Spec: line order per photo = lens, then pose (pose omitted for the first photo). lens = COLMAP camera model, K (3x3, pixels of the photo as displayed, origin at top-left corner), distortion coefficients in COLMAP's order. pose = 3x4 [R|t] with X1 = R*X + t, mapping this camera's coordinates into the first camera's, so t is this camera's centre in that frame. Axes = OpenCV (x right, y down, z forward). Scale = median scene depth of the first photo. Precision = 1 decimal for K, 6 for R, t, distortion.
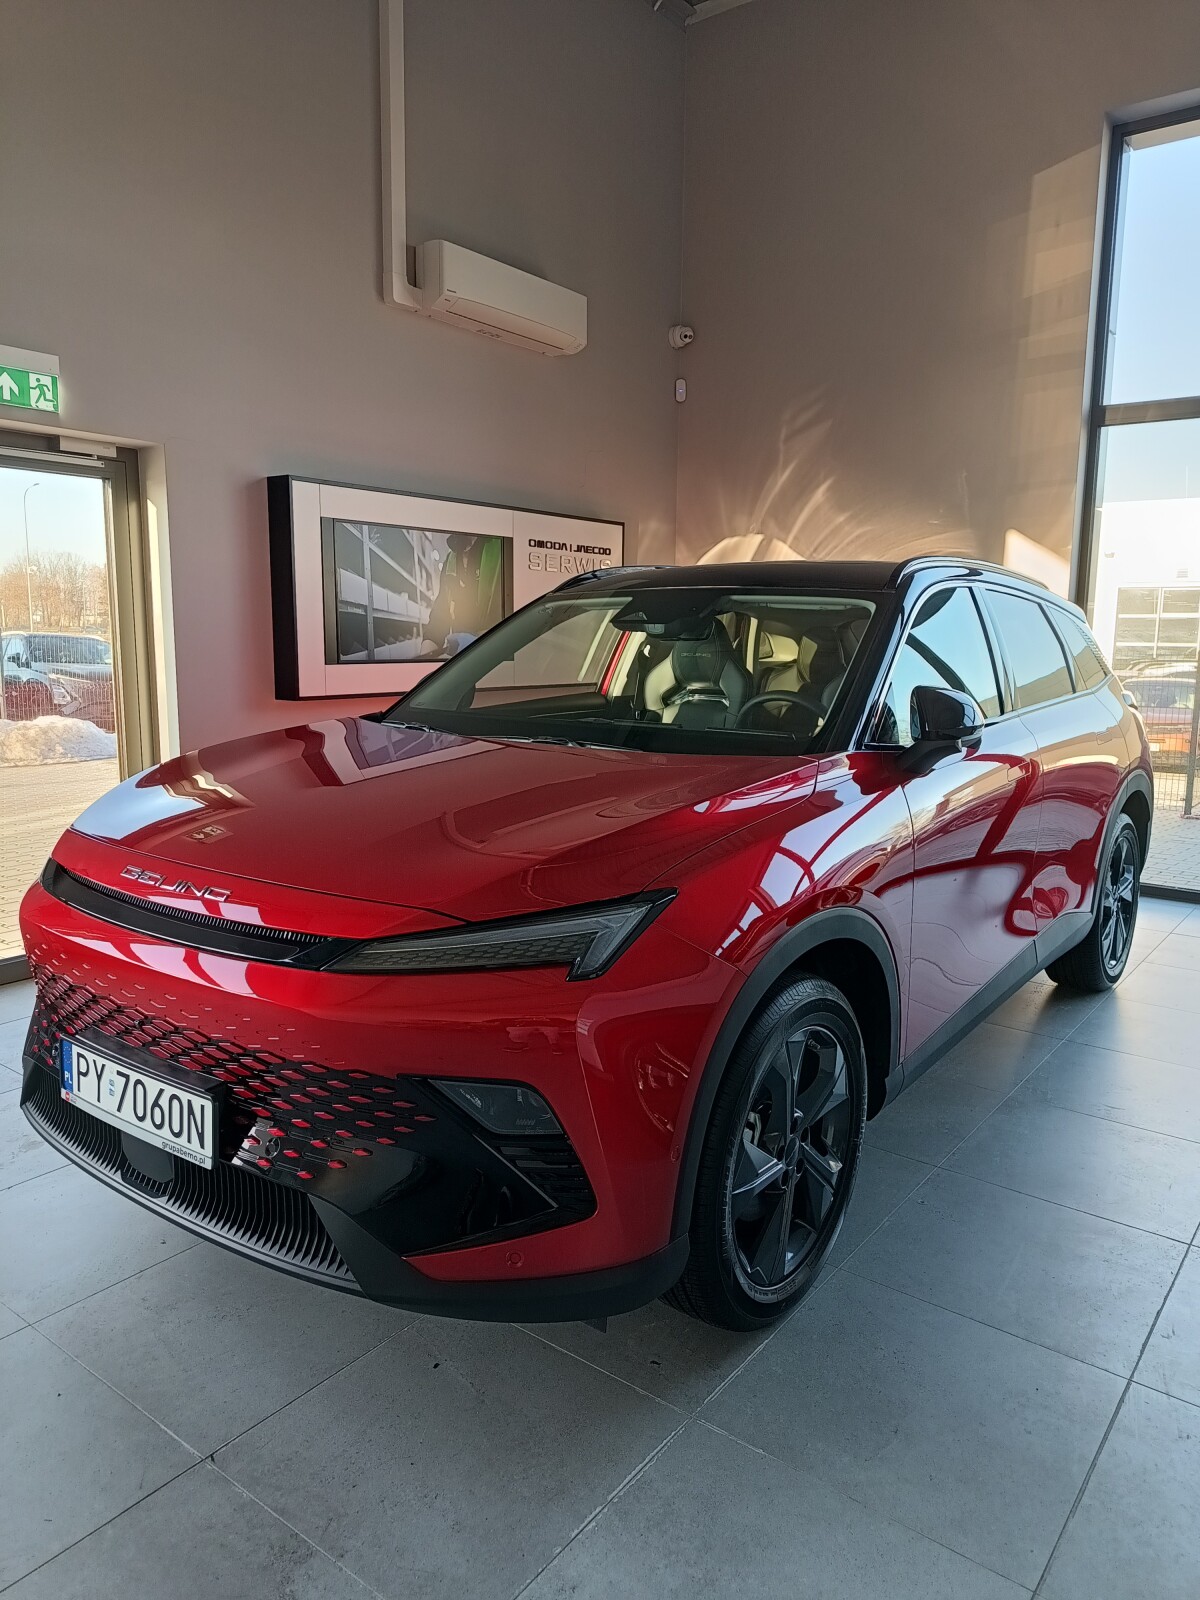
lens RADIAL K [[1108.4, 0, 600.0], [0, 1108.4, 800.0], [0, 0, 1]] dist [0.001610, 0.000376]
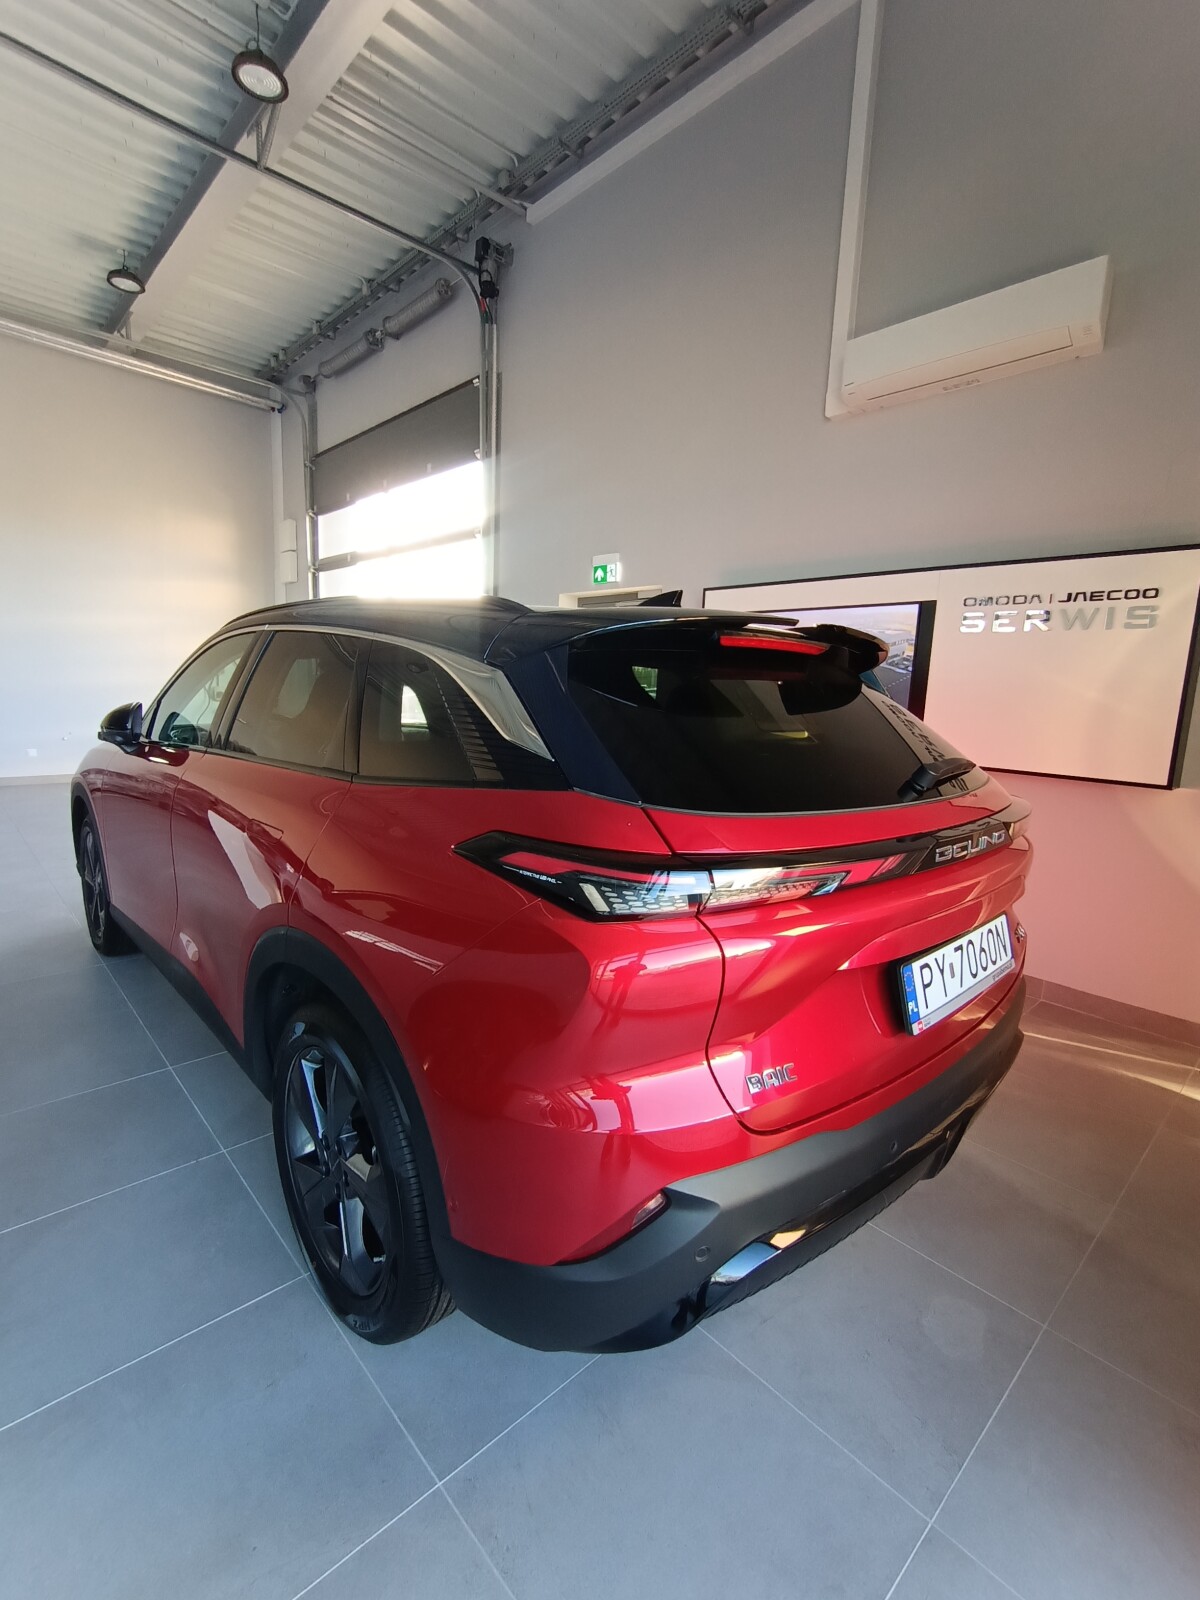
lens RADIAL K [[735.9, 0, 600.0], [0, 735.9, 800.0], [0, 0, 1]] dist [-0.000828, -0.000190]
pose [[-0.164540, 0.126751, -0.978193, 0.640346], [-0.192532, 0.968507, 0.157881, -0.127822], [0.967397, 0.214311, -0.134955, 0.918333]]
